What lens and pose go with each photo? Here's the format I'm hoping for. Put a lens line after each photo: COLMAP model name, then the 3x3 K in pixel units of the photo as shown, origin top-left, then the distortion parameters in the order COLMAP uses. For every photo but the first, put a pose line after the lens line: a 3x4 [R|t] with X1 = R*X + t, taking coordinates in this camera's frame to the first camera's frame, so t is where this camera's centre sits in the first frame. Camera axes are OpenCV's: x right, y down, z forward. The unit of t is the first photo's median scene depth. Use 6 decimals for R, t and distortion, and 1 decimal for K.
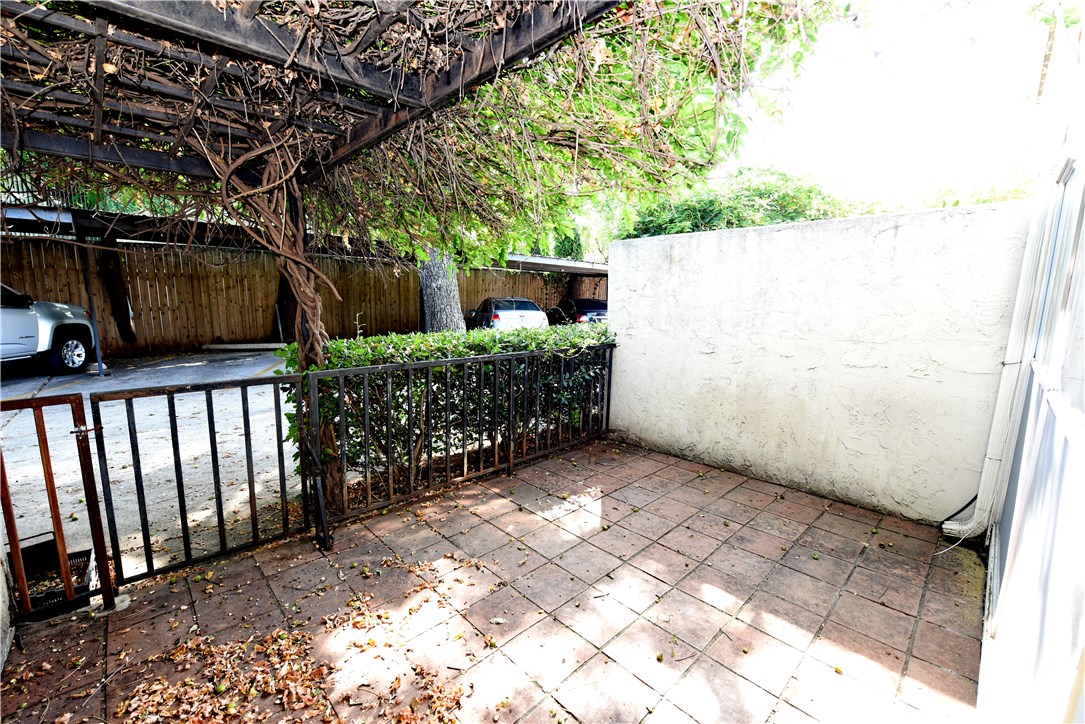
lens RADIAL K [[443.3, 0, 542.6], [0, 443.3, 363.6], [0, 0, 1]] dist [-0.015490, -0.002217]
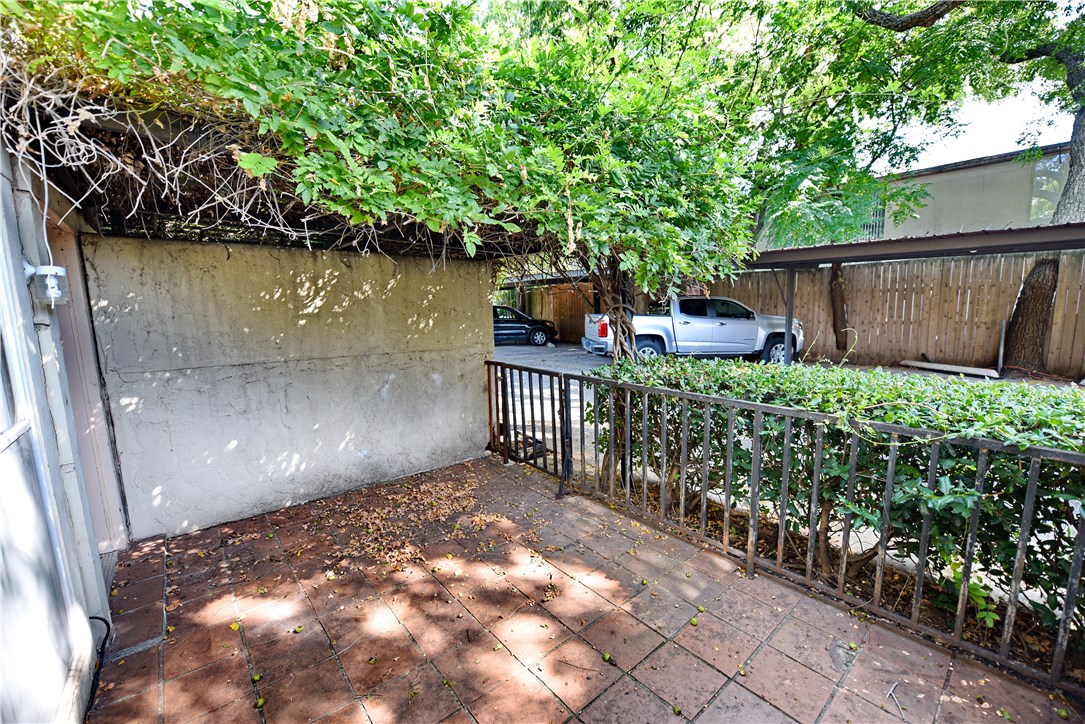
lens RADIAL K [[430.9, 0, 544.3], [0, 430.9, 361.6], [0, 0, 1]] dist [-0.002032, -0.000077]
pose [[-0.065733, 0.112944, -0.991425, 0.241943], [-0.134897, 0.983446, 0.120979, -0.050605], [0.988677, 0.141692, -0.049409, 0.267558]]
